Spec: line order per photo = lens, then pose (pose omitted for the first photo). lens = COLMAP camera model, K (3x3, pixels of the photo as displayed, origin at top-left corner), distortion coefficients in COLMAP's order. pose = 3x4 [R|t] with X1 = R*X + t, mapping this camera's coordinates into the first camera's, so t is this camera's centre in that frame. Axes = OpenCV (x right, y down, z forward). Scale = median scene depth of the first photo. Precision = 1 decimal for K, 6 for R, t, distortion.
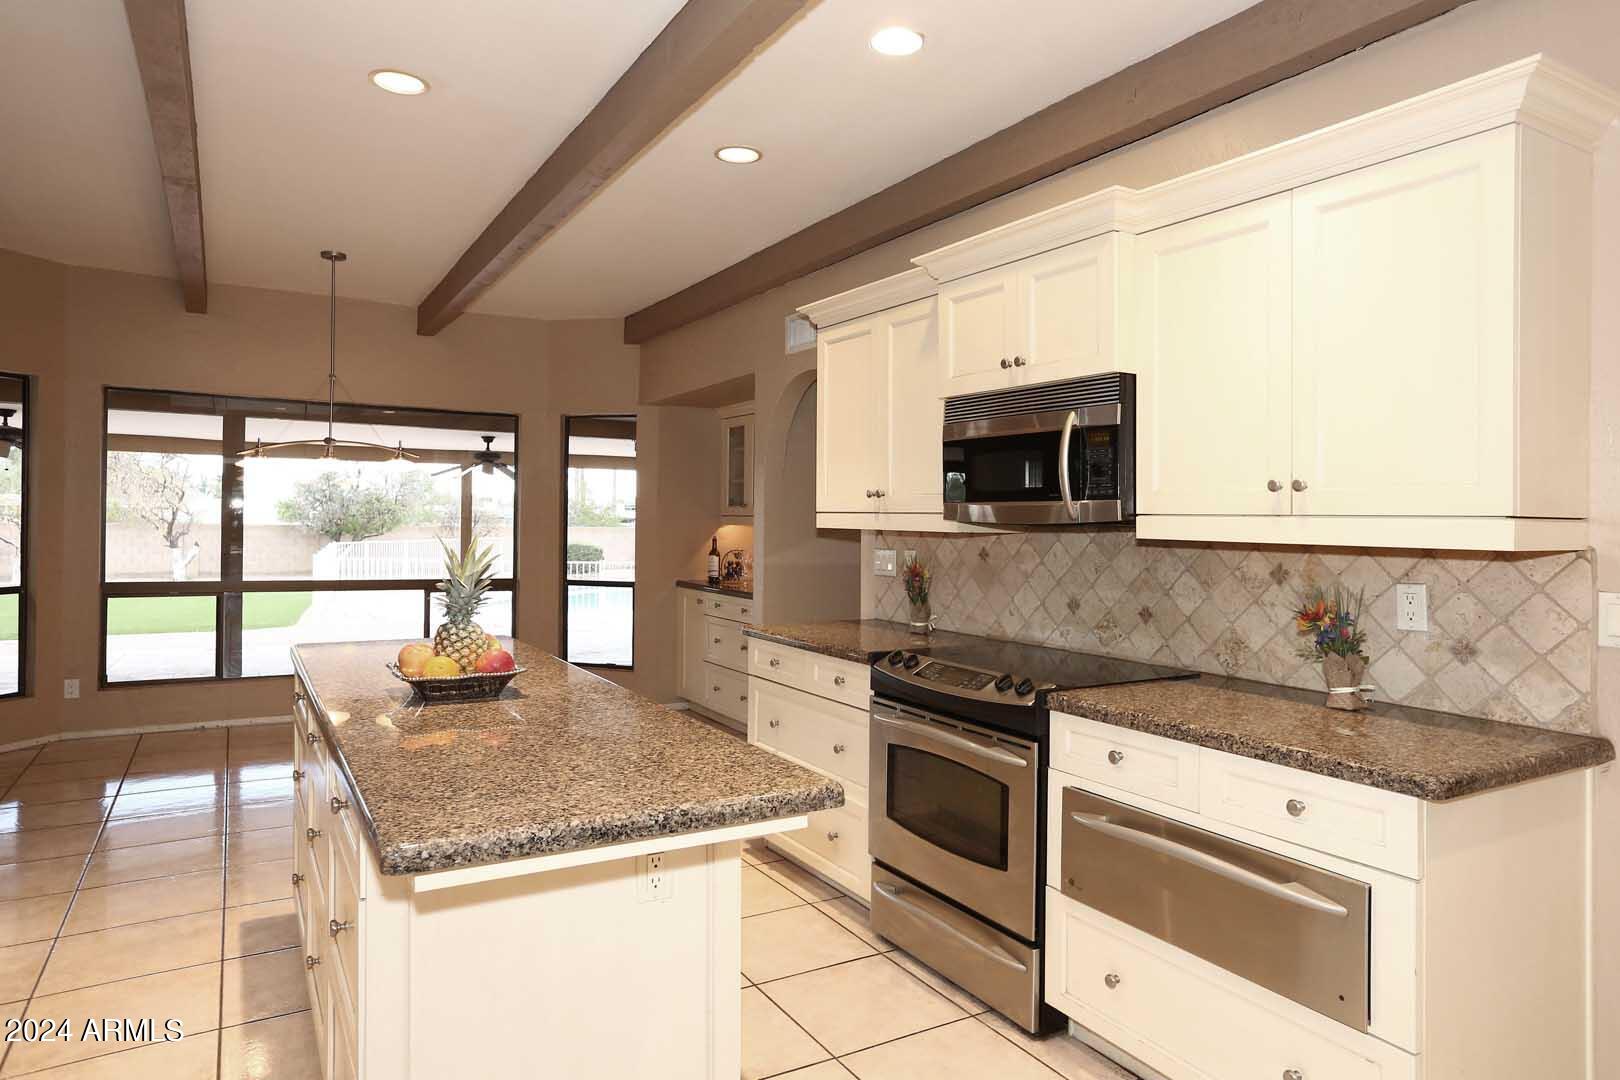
lens RADIAL K [[992.7, 0, 810.0], [0, 992.7, 540.0], [0, 0, 1]] dist [-0.000862, -0.000361]
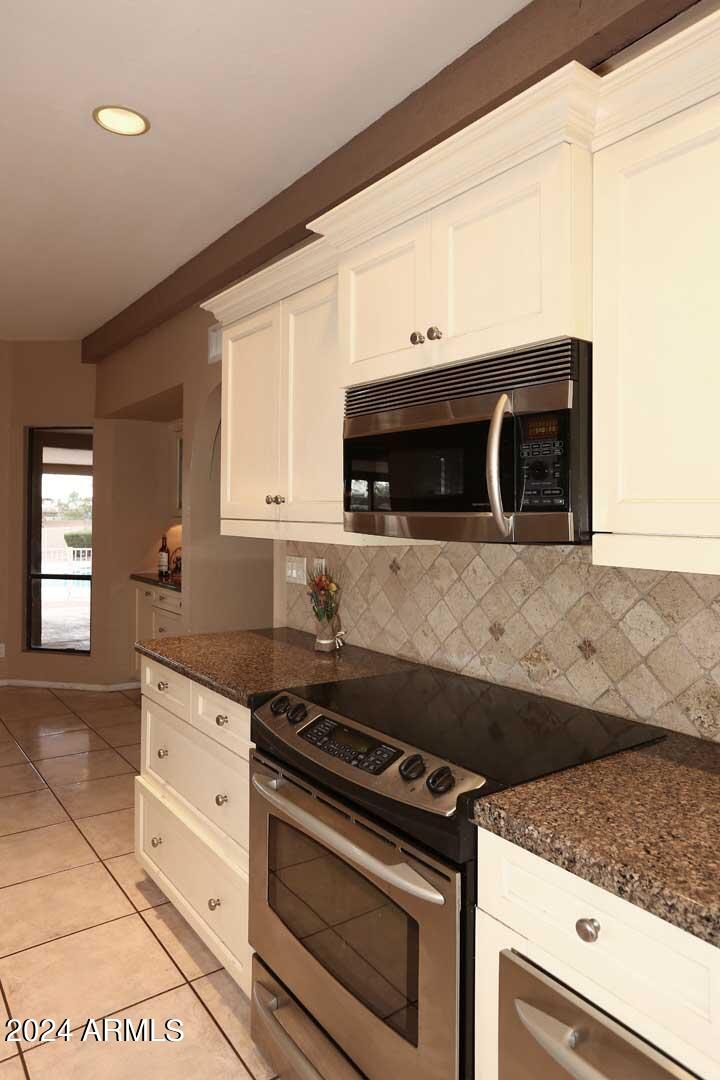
lens RADIAL K [[717.8, 0, 280.3], [0, 717.8, 511.8], [0, 0, 1]] dist [0.002964, 0.002254]
pose [[0.999973, 0.006263, -0.003920, 0.084031], [-0.006362, 0.999648, -0.025754, -0.021696], [0.003758, 0.025779, 0.999661, 0.395215]]
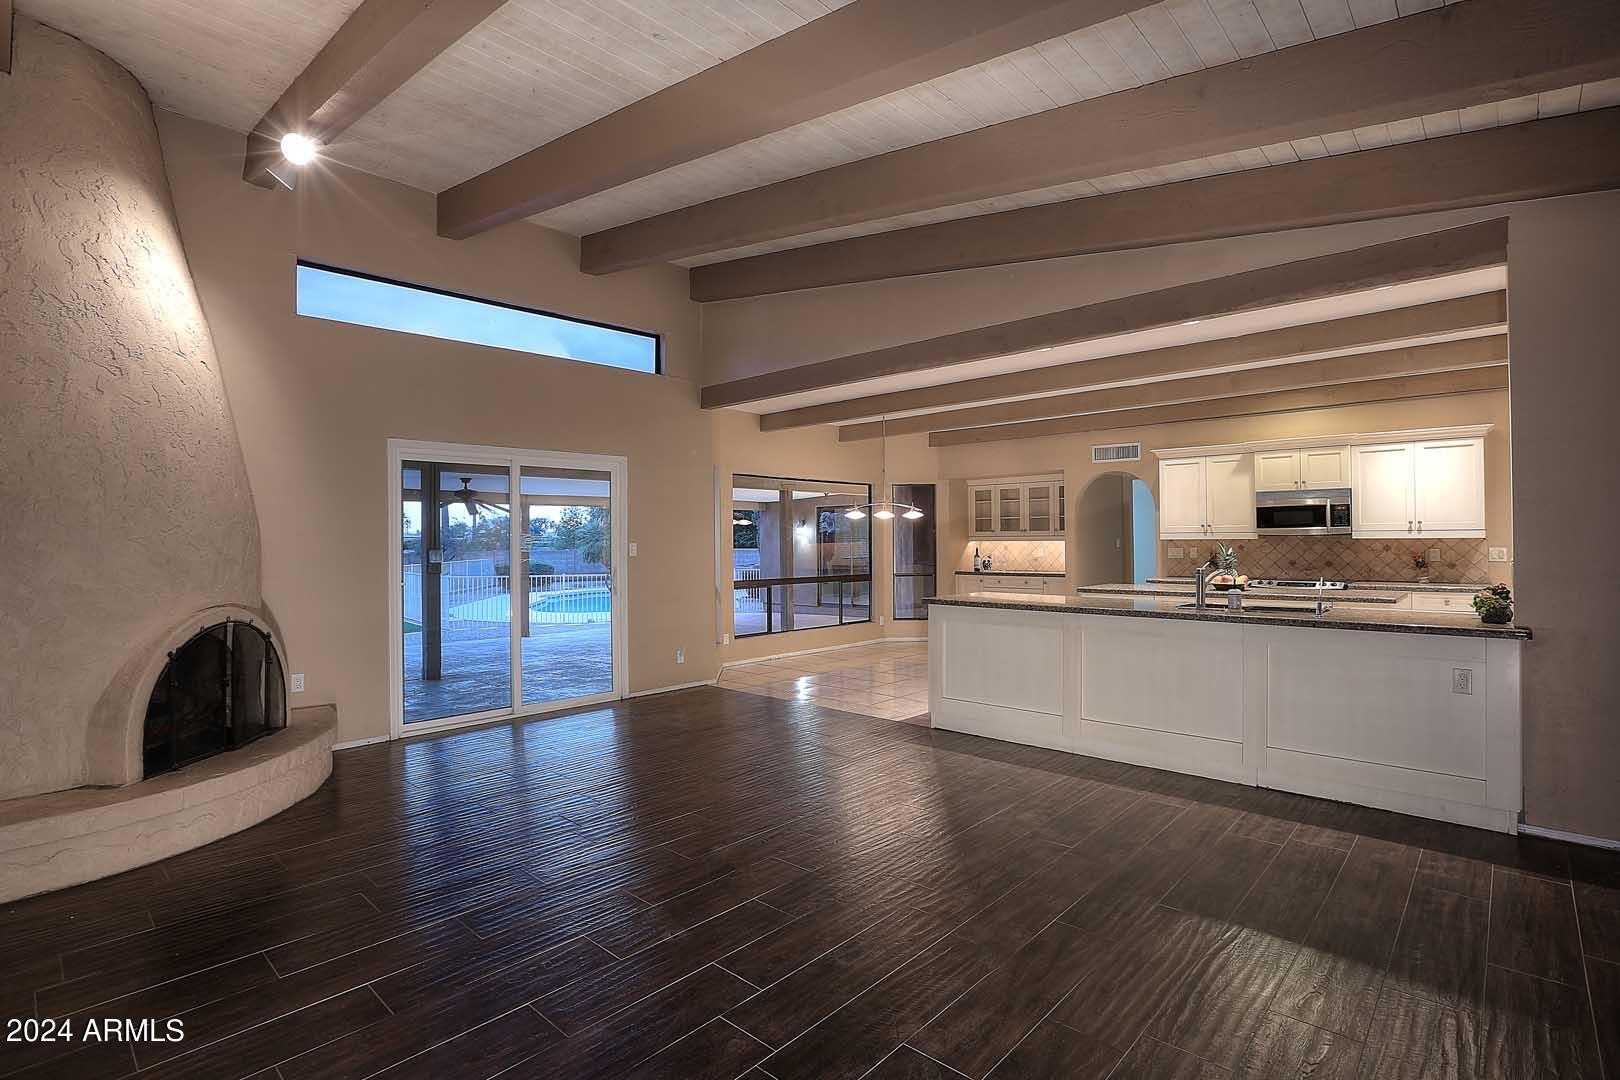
lens RADIAL K [[773.8, 0, 822.7], [0, 773.8, 540.1], [0, 0, 1]] dist [-0.002332, -0.000289]
pose [[0.957136, -0.027282, 0.288352, -1.782752], [0.032457, 0.999386, -0.013182, -0.017022], [-0.287815, 0.021976, 0.957434, -0.798589]]
